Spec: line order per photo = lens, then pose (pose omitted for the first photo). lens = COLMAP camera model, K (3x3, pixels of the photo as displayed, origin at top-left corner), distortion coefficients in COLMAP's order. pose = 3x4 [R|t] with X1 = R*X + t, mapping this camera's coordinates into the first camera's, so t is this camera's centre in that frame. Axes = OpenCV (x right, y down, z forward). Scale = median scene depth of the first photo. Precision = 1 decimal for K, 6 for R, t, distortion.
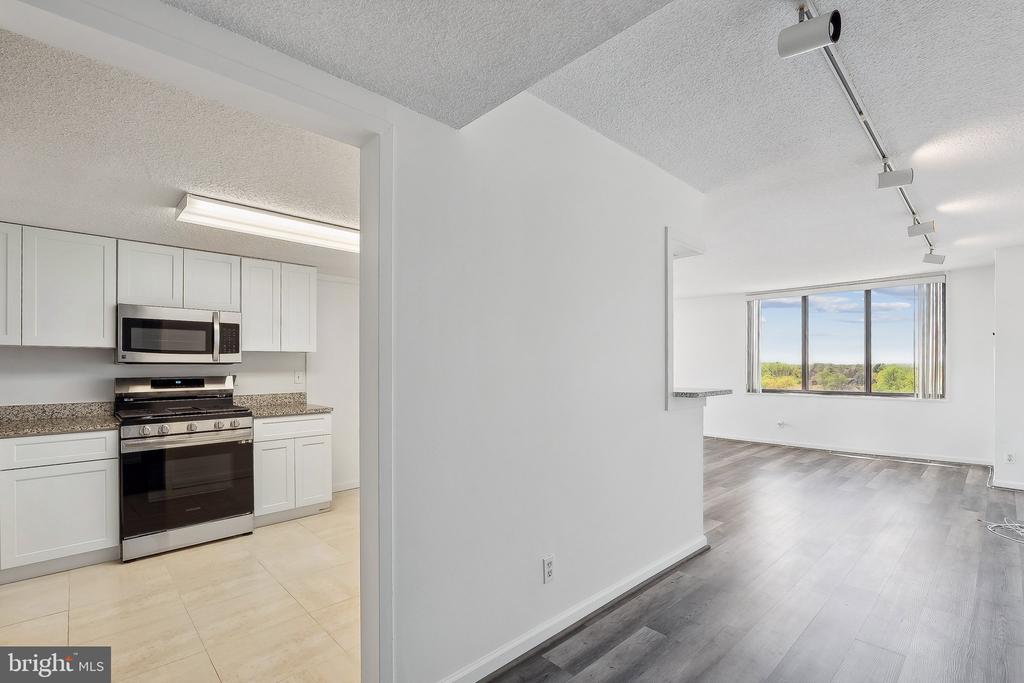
lens RADIAL K [[451.3, 0, 514.4], [0, 451.3, 366.9], [0, 0, 1]] dist [-0.005832, -0.000517]
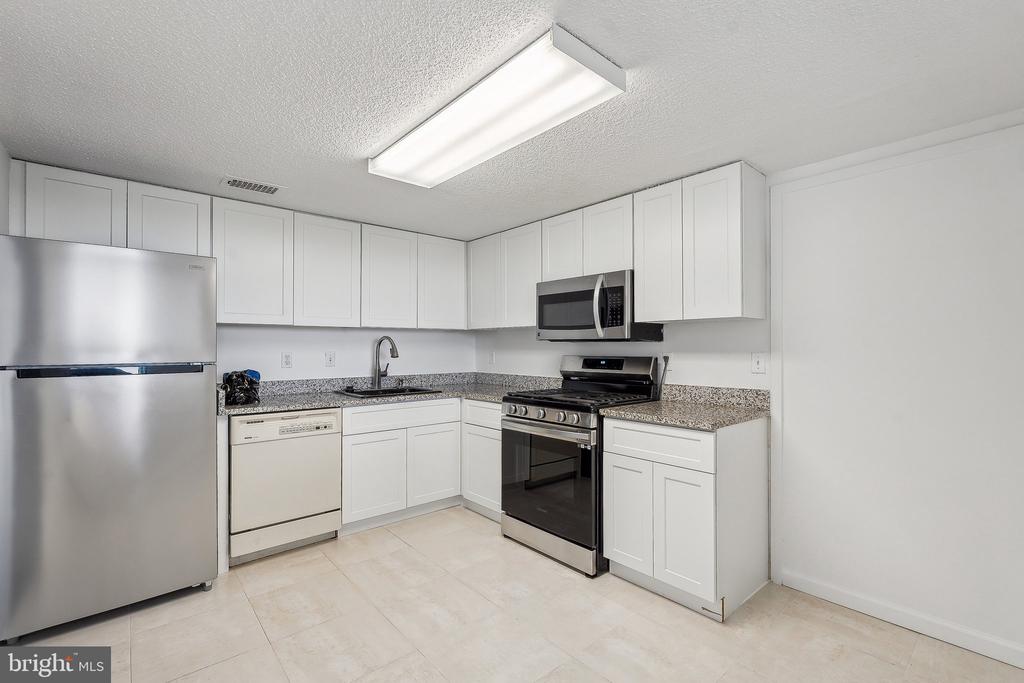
lens RADIAL K [[451.3, 0, 513.7], [0, 451.3, 345.6], [0, 0, 1]] dist [-0.005832, -0.000517]
pose [[-0.045879, -0.004322, -0.998938, 0.130579], [-0.006100, 0.999973, -0.004046, 0.006541], [0.998928, 0.005908, -0.045904, 0.884766]]
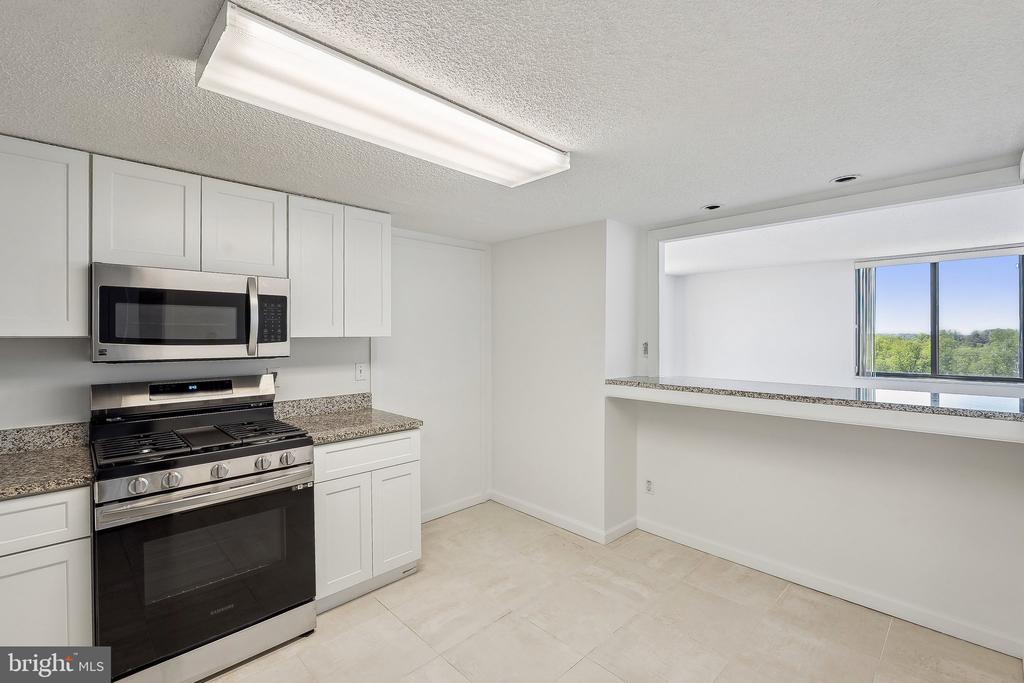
lens RADIAL K [[451.3, 0, 519.2], [0, 451.3, 339.8], [0, 0, 1]] dist [-0.005832, -0.000517]
pose [[0.999999, -0.001460, 0.000396, -0.287741], [0.001458, 0.999985, 0.005237, -0.036886], [-0.000404, -0.005236, 0.999986, 0.366353]]
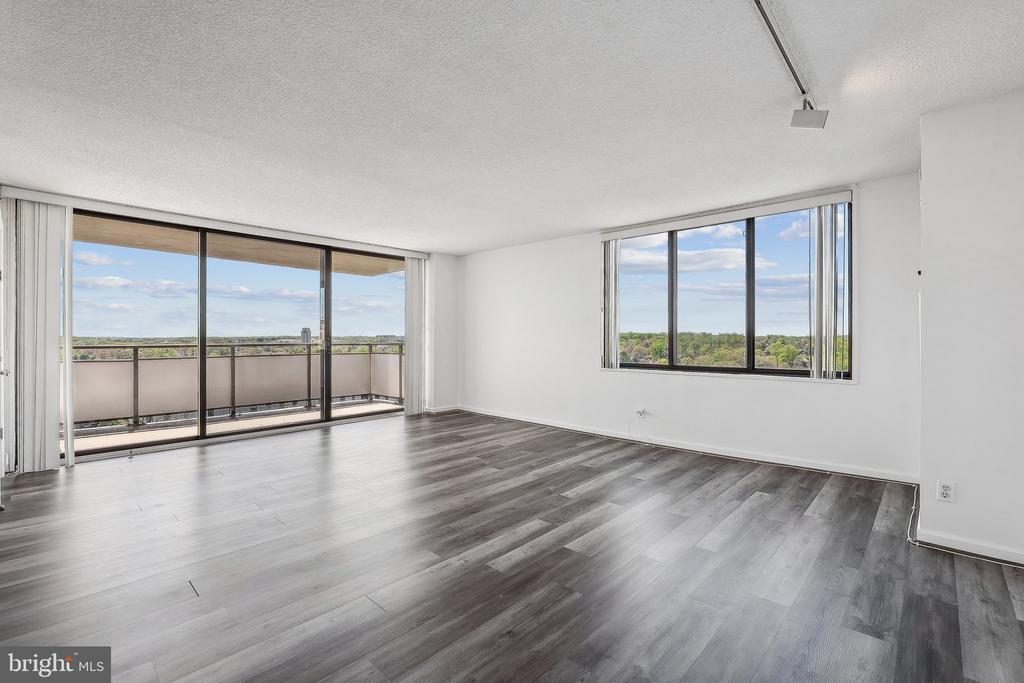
lens RADIAL K [[451.3, 0, 516.0], [0, 451.3, 336.5], [0, 0, 1]] dist [-0.005832, -0.000517]
pose [[0.996935, -0.004075, 0.078133, 0.701464], [0.004704, 0.999958, -0.007863, 0.027434], [-0.078098, 0.008206, 0.996912, 0.638772]]
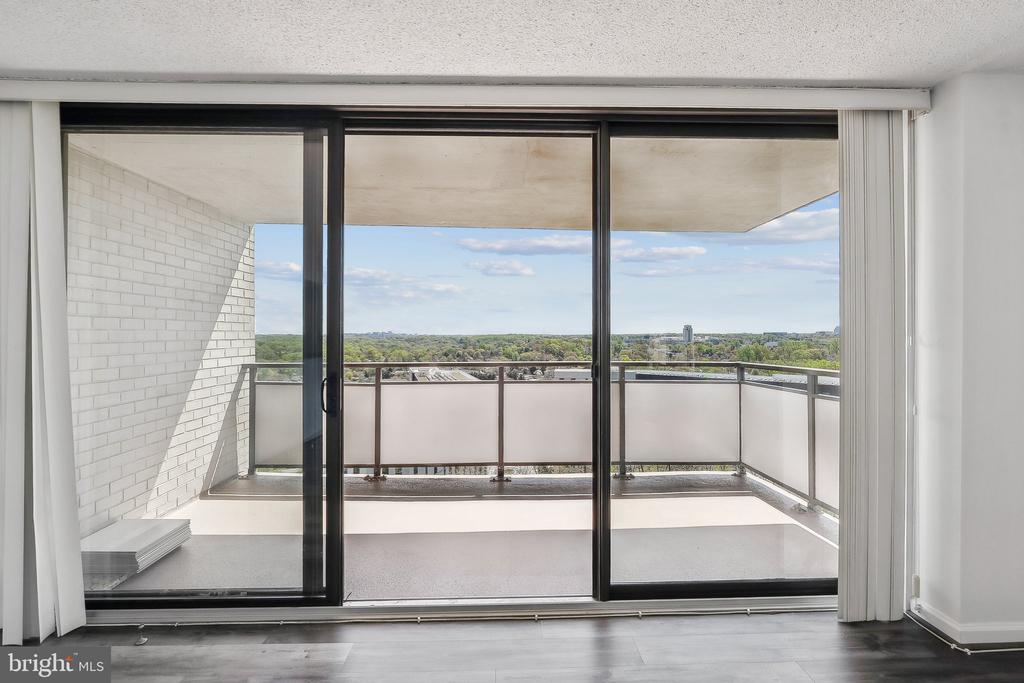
lens RADIAL K [[451.3, 0, 508.6], [0, 451.3, 328.4], [0, 0, 1]] dist [-0.005832, -0.000517]
pose [[0.741383, -0.012546, -0.670965, 0.451754], [-0.002010, 0.999779, -0.020916, -0.031479], [0.671079, 0.016856, 0.741194, 1.873629]]
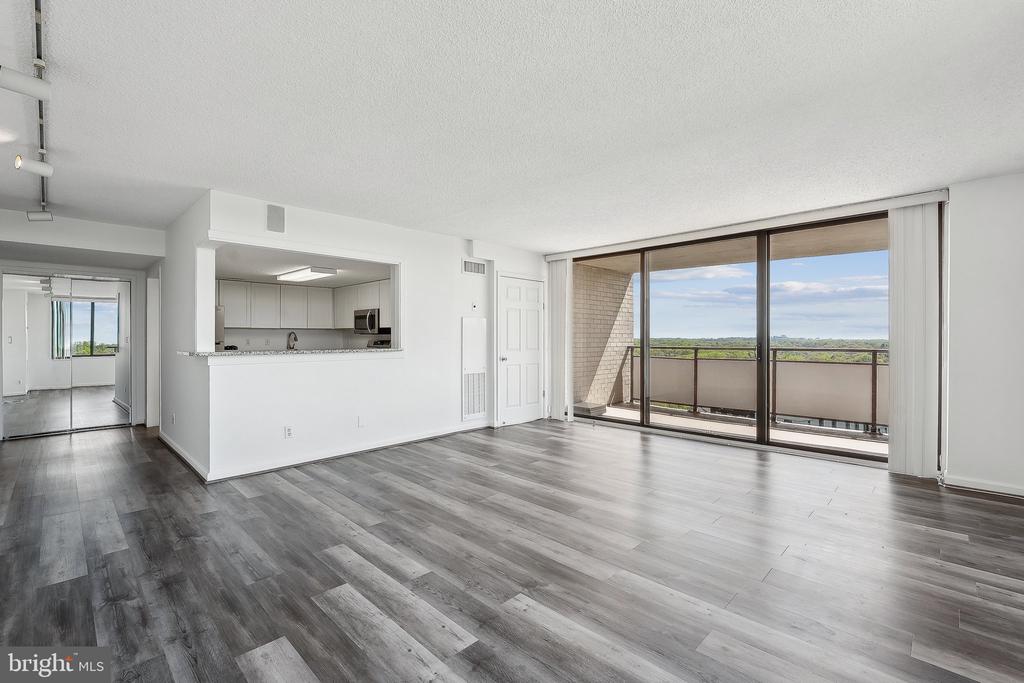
lens RADIAL K [[451.3, 0, 515.6], [0, 451.3, 333.0], [0, 0, 1]] dist [-0.005832, -0.000517]
pose [[0.052964, -0.016975, -0.998452, 1.488694], [-0.008771, 0.999809, -0.017463, 0.019093], [0.998558, 0.009683, 0.052805, 1.567544]]
